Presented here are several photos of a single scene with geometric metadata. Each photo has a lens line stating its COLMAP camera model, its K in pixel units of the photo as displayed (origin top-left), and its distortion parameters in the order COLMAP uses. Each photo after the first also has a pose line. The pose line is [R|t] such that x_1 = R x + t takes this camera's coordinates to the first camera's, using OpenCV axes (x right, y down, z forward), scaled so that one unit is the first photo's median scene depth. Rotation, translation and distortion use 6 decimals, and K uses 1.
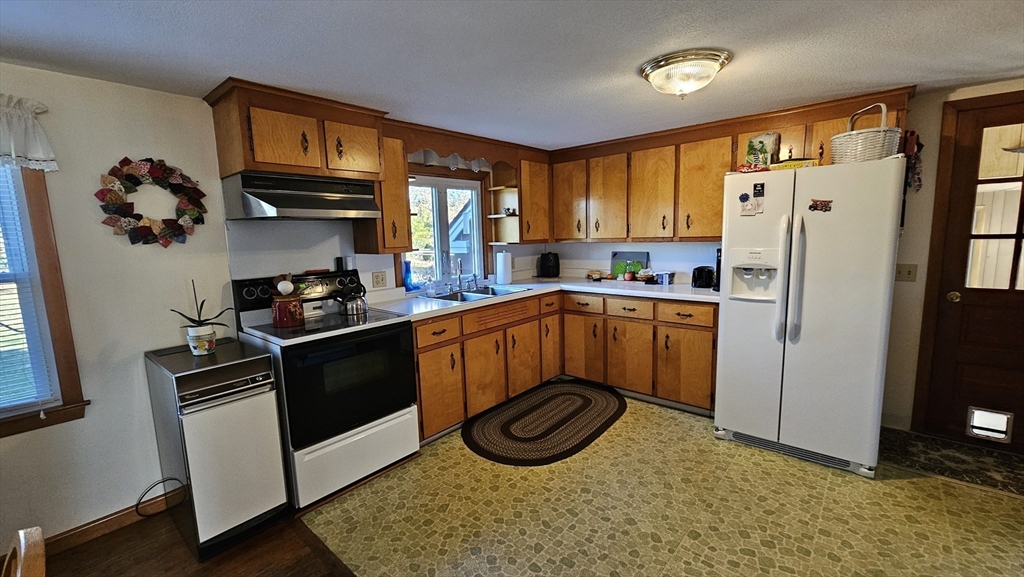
lens RADIAL K [[418.5, 0, 512.3], [0, 418.5, 289.1], [0, 0, 1]] dist [0.001660, 0.000341]
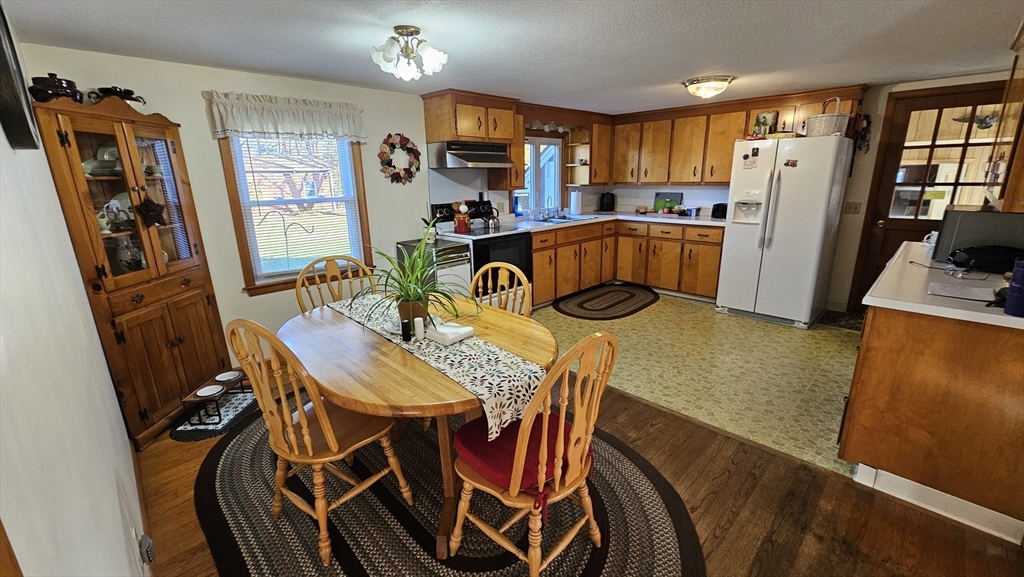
lens RADIAL K [[418.5, 0, 514.7], [0, 418.5, 286.7], [0, 0, 1]] dist [0.001660, 0.000341]
pose [[0.997274, 0.030220, -0.067313, -0.170093], [-0.021397, 0.991526, 0.128131, 0.072898], [0.070615, -0.126342, 0.989470, -0.606924]]
